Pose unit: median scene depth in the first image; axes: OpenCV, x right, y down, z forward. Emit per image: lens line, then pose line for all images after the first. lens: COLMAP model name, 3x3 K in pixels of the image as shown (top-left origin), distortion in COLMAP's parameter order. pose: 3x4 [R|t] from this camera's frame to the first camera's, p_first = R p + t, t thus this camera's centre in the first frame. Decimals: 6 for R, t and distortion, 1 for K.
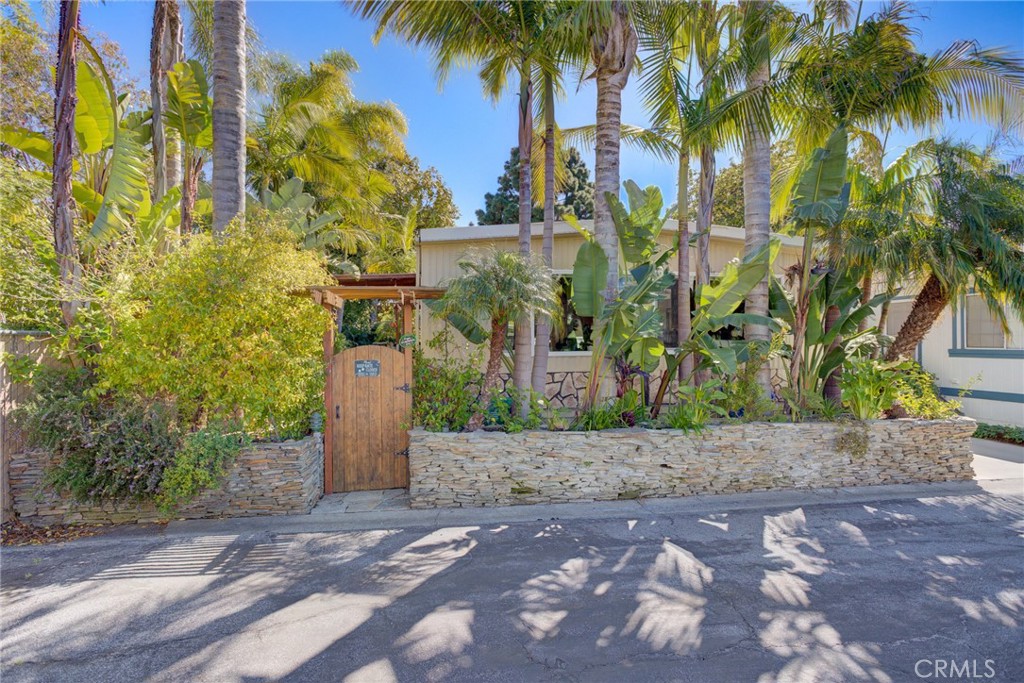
lens RADIAL K [[503.0, 0, 510.5], [0, 503.0, 341.9], [0, 0, 1]] dist [-0.014710, 0.005882]
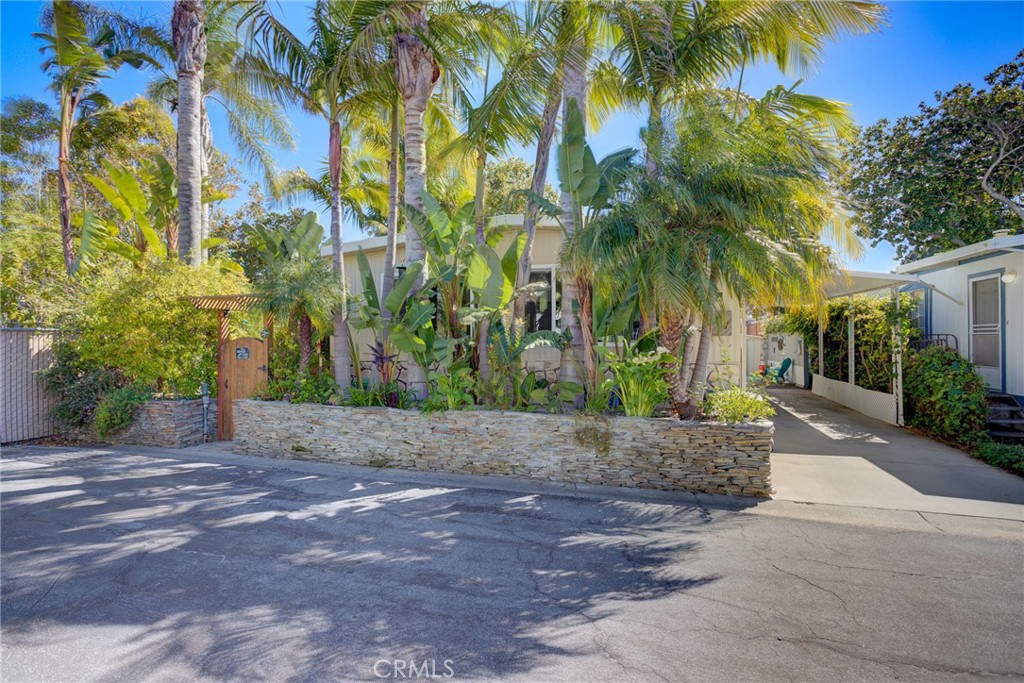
lens RADIAL K [[503.0, 0, 510.3], [0, 503.0, 340.9], [0, 0, 1]] dist [-0.014710, 0.005882]
pose [[0.897022, -0.000057, -0.441987, 1.005956], [0.002641, 0.999983, 0.005231, 0.012307], [0.441979, -0.005860, 0.897006, 0.079579]]
